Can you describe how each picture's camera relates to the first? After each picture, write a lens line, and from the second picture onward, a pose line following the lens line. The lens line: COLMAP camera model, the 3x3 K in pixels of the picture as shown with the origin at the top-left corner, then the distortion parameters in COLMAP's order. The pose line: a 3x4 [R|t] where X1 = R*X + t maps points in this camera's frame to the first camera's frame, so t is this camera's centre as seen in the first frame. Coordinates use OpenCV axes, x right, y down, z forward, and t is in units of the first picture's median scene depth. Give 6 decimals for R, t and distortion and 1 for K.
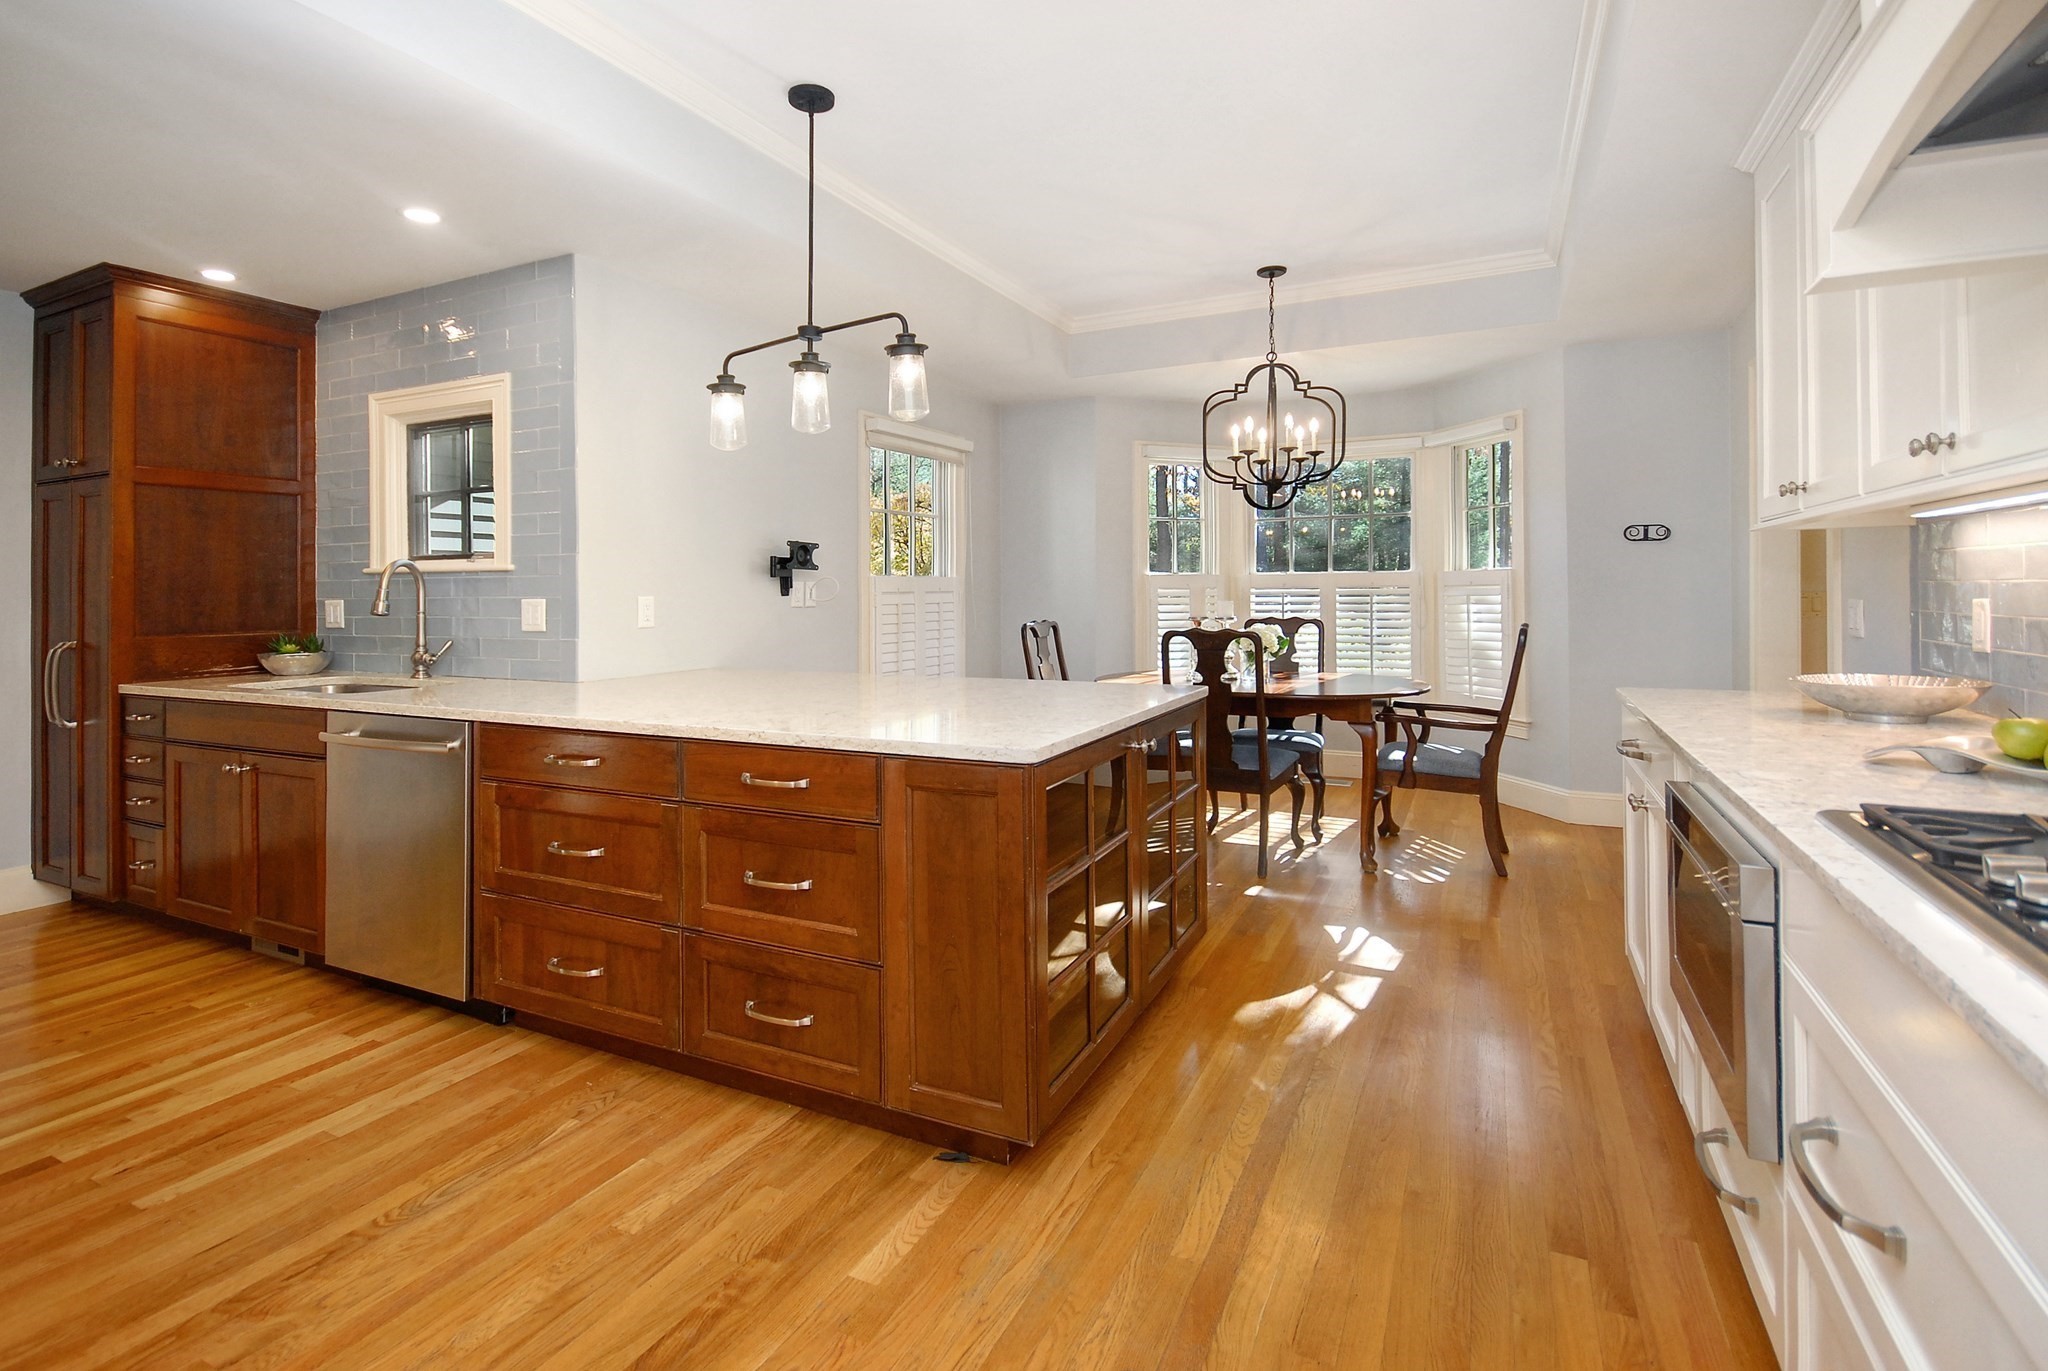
lens RADIAL K [[972.4, 0, 1035.2], [0, 972.4, 601.7], [0, 0, 1]] dist [0.020017, -0.016576]
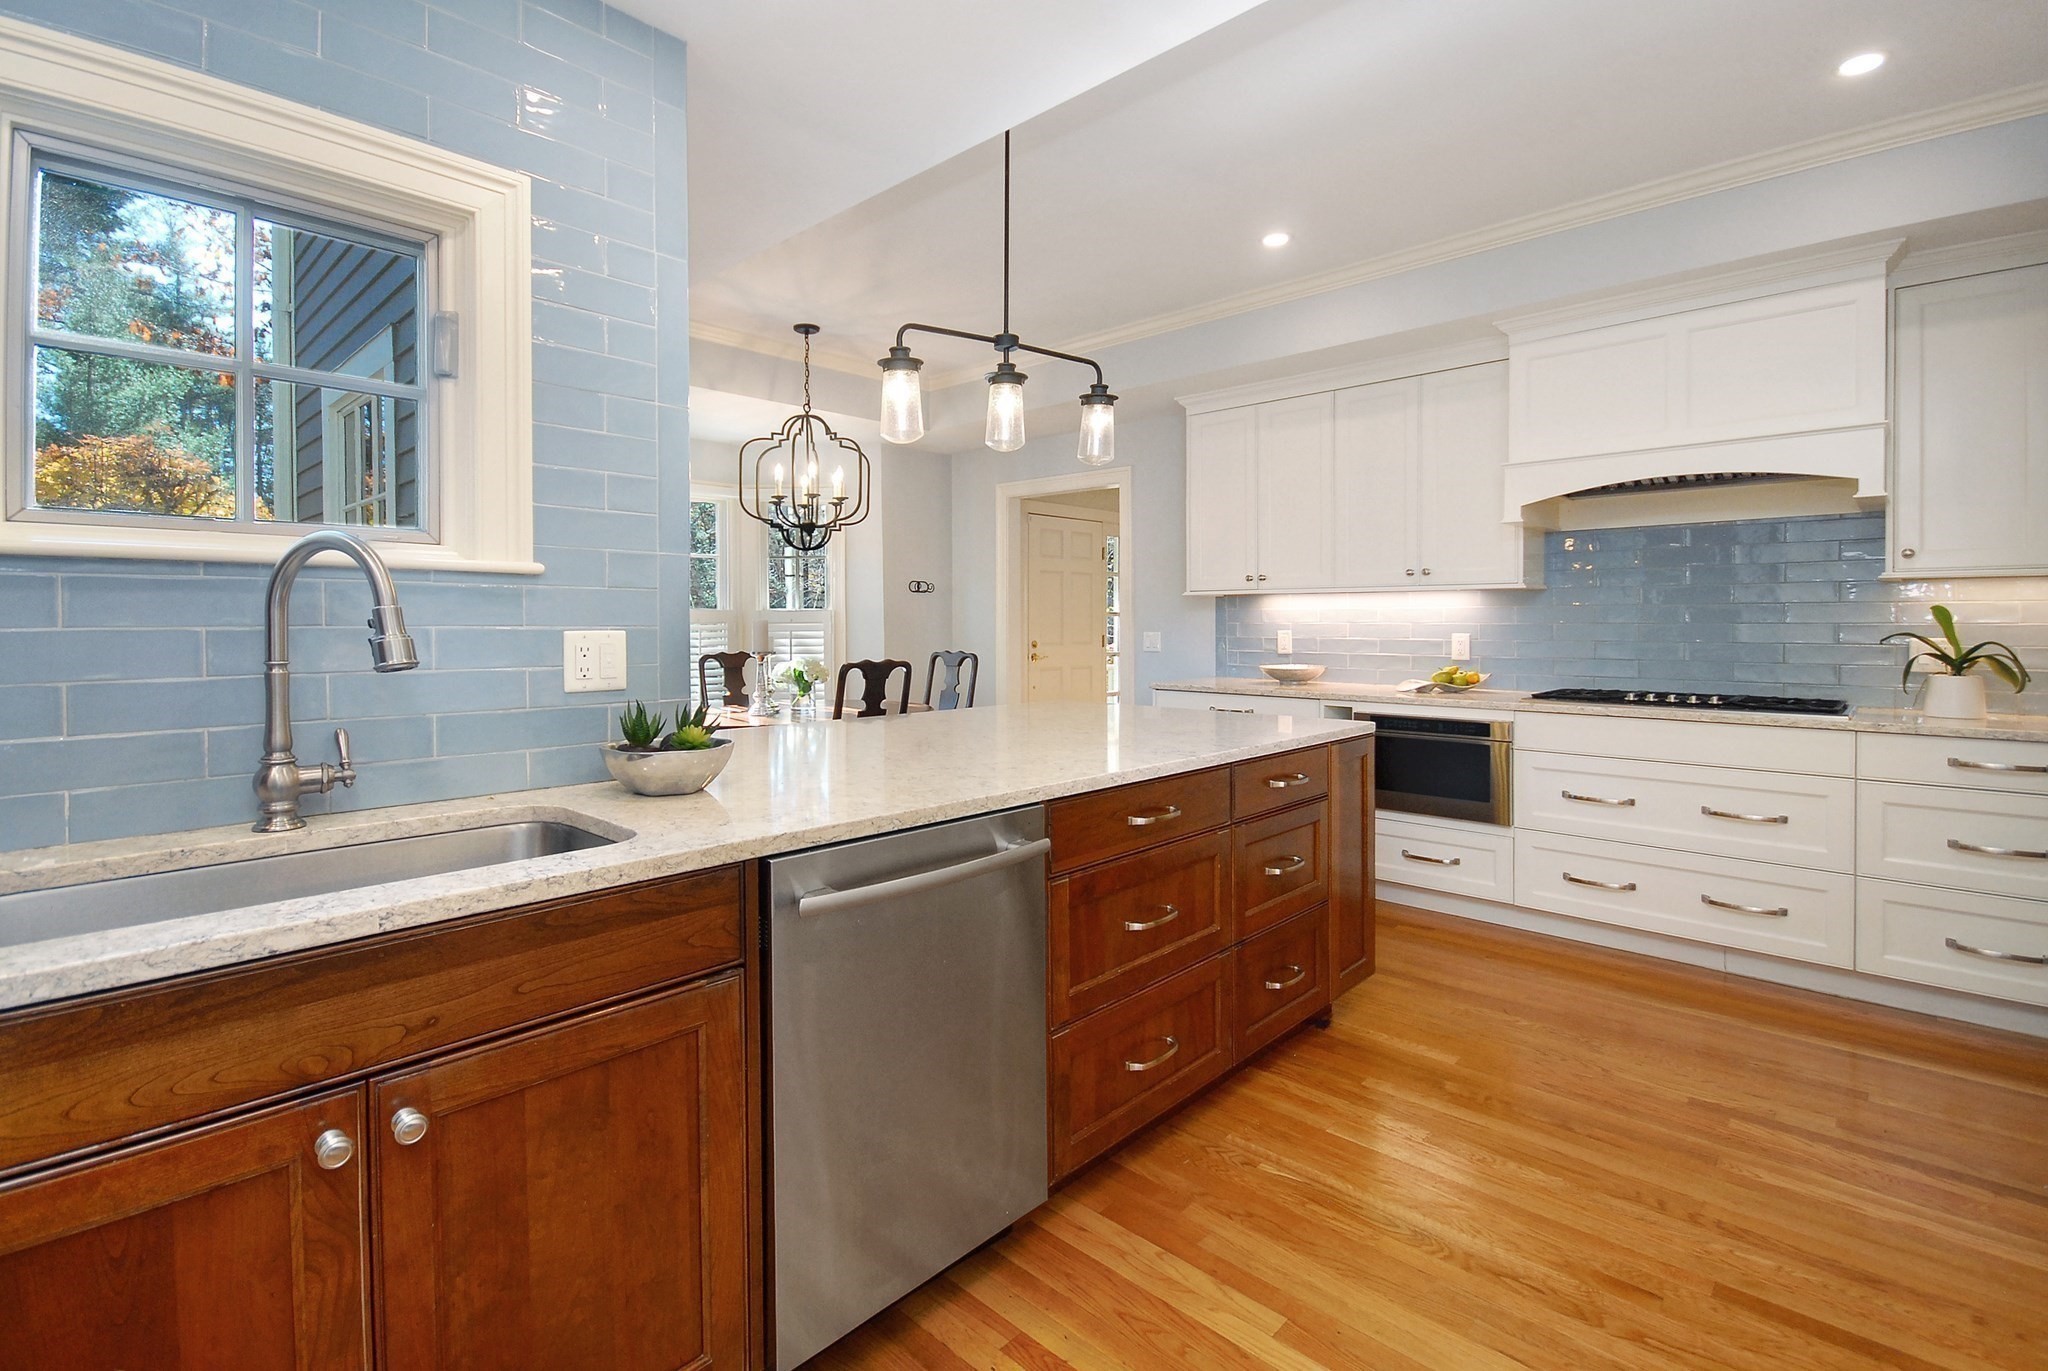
lens RADIAL K [[948.0, 0, 1030.1], [0, 948.0, 649.4], [0, 0, 1]] dist [0.020965, -0.031206]
pose [[0.296713, -0.016069, 0.954831, -1.035891], [0.004823, 0.999871, 0.015328, 0.001065], [-0.954954, 0.000058, 0.296753, 0.677464]]
